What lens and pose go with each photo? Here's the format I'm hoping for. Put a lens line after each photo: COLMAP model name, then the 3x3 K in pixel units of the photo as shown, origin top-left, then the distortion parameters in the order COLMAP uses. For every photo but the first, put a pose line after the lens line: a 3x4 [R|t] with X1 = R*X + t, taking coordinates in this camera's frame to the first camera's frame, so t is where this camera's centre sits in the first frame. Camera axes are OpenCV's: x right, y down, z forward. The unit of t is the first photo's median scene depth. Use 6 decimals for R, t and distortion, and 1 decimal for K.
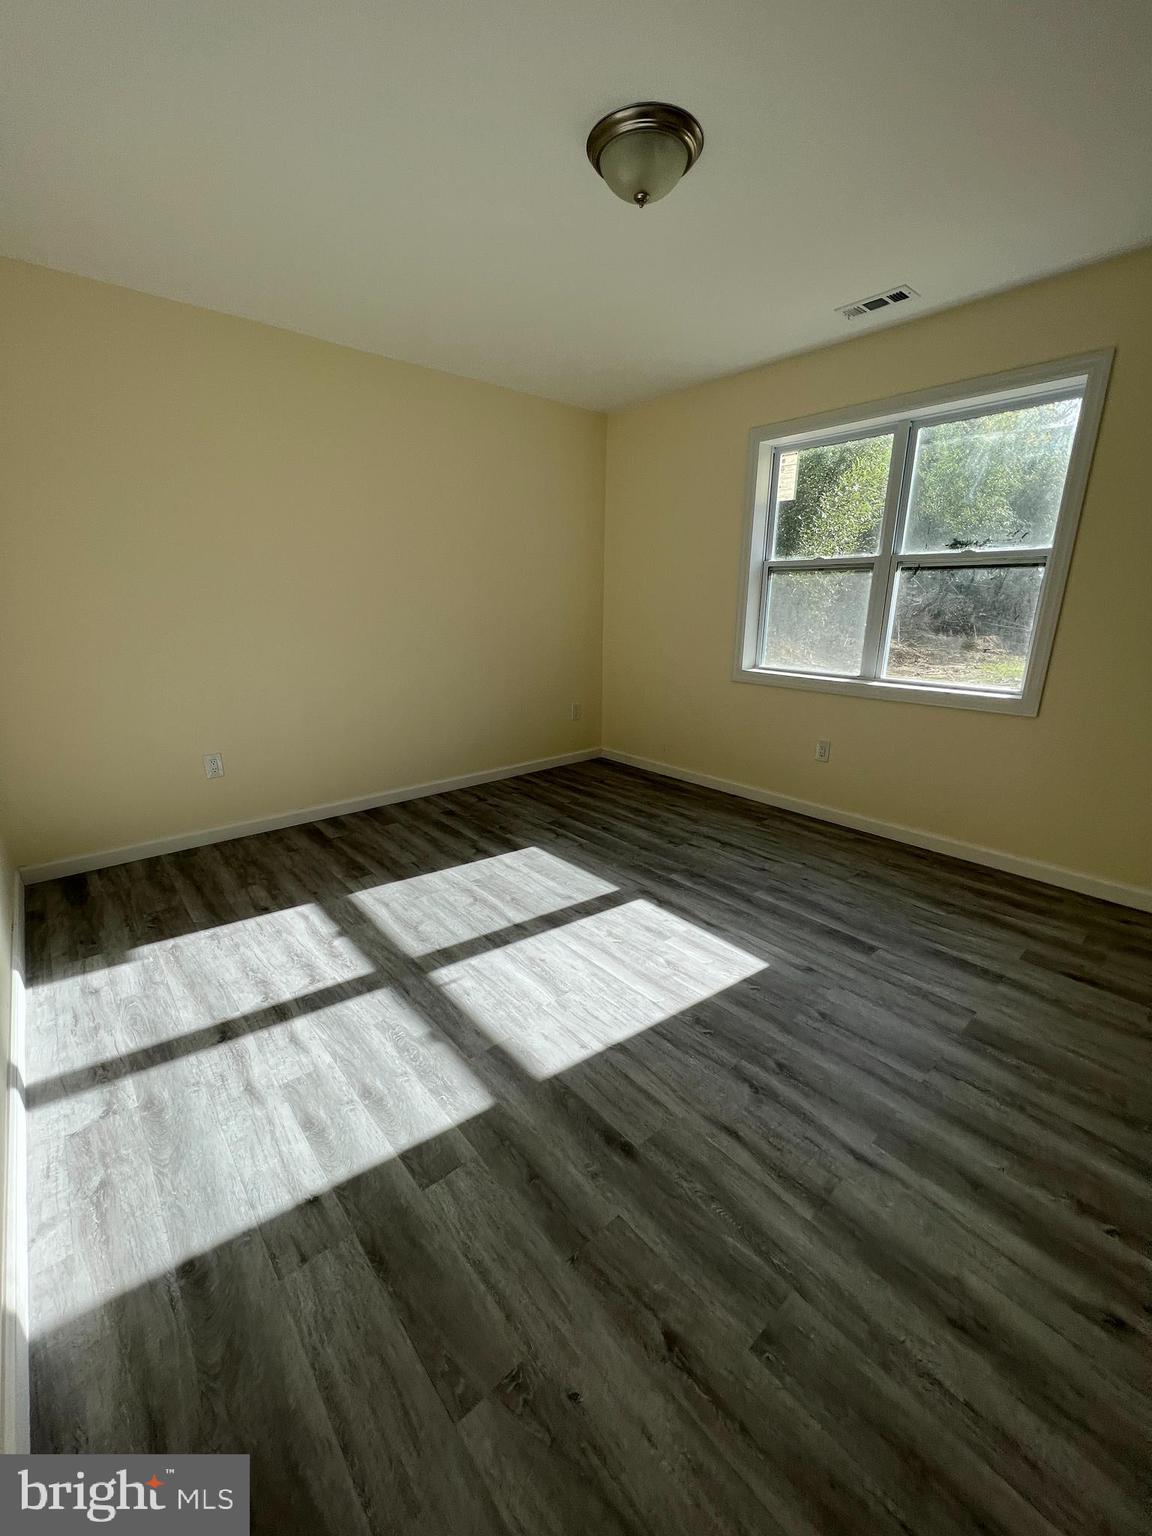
lens RADIAL K [[609.2, 0, 572.0], [0, 609.2, 768.3], [0, 0, 1]] dist [0.013293, -0.000724]
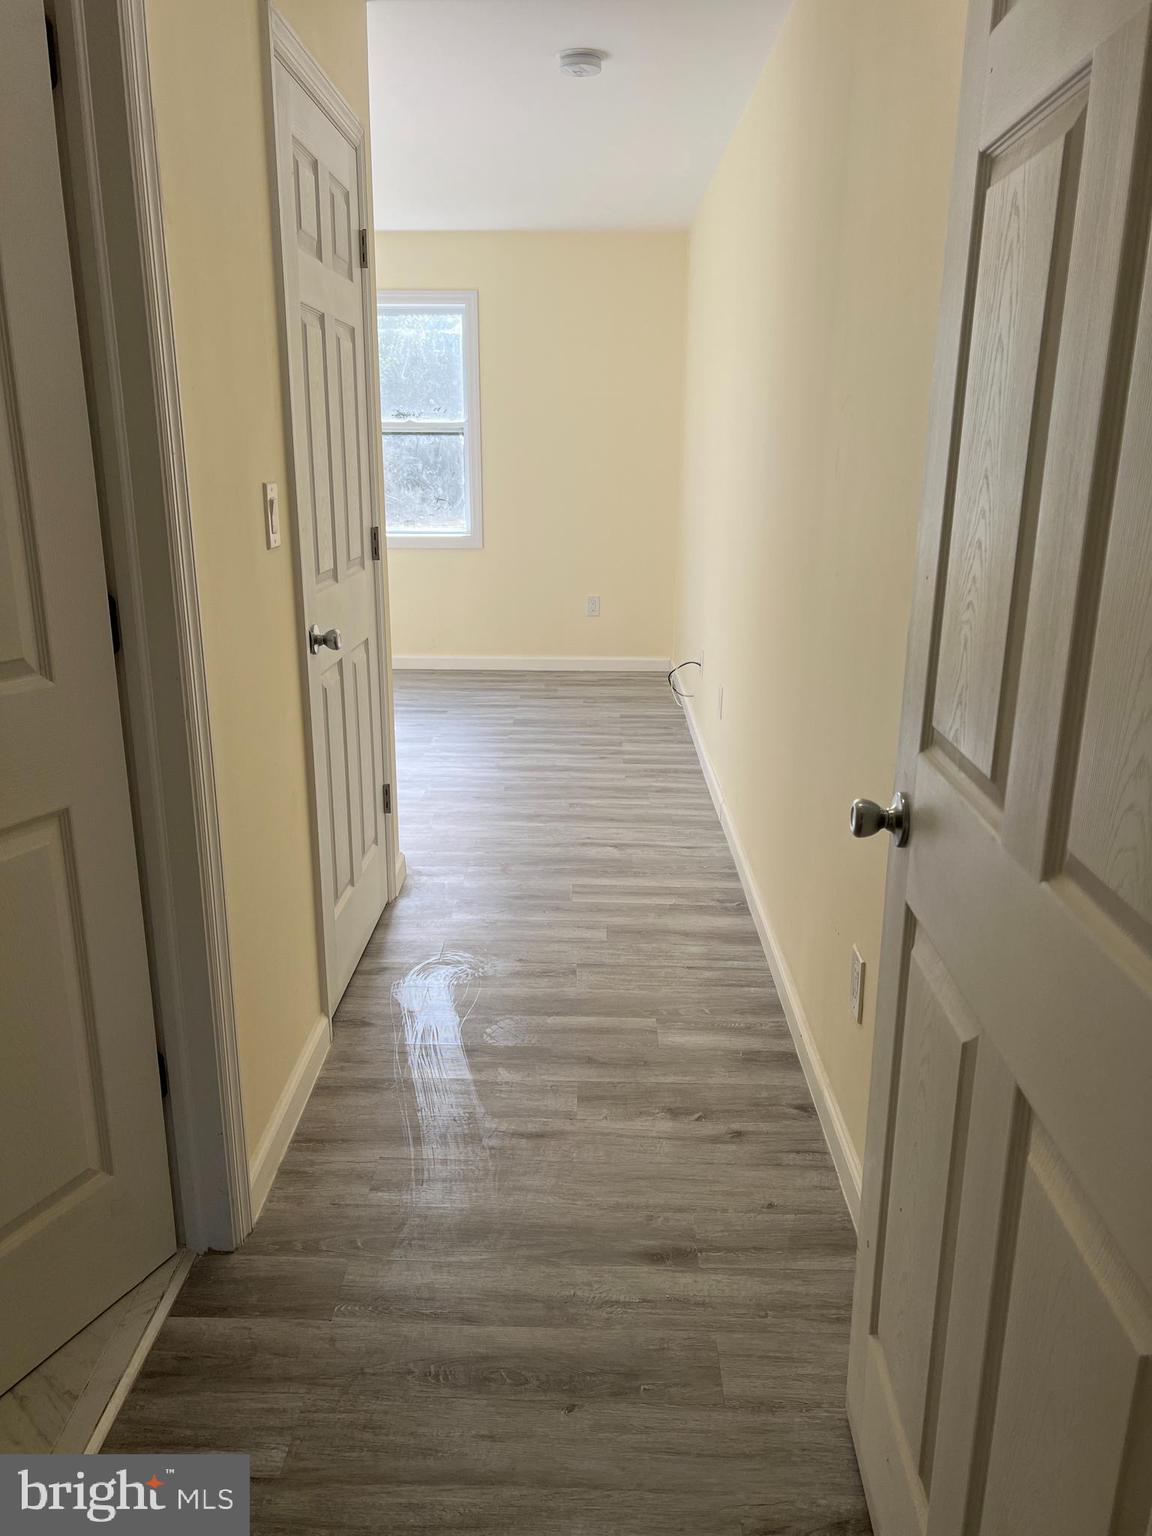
lens RADIAL K [[1148.3, 0, 570.4], [0, 1148.3, 771.5], [0, 0, 1]] dist [0.062420, -0.056635]
pose [[0.670350, -0.192205, 0.716720, -0.942940], [0.201961, 0.976668, 0.073021, 0.231093], [-0.714033, 0.095800, 0.693527, -0.777327]]
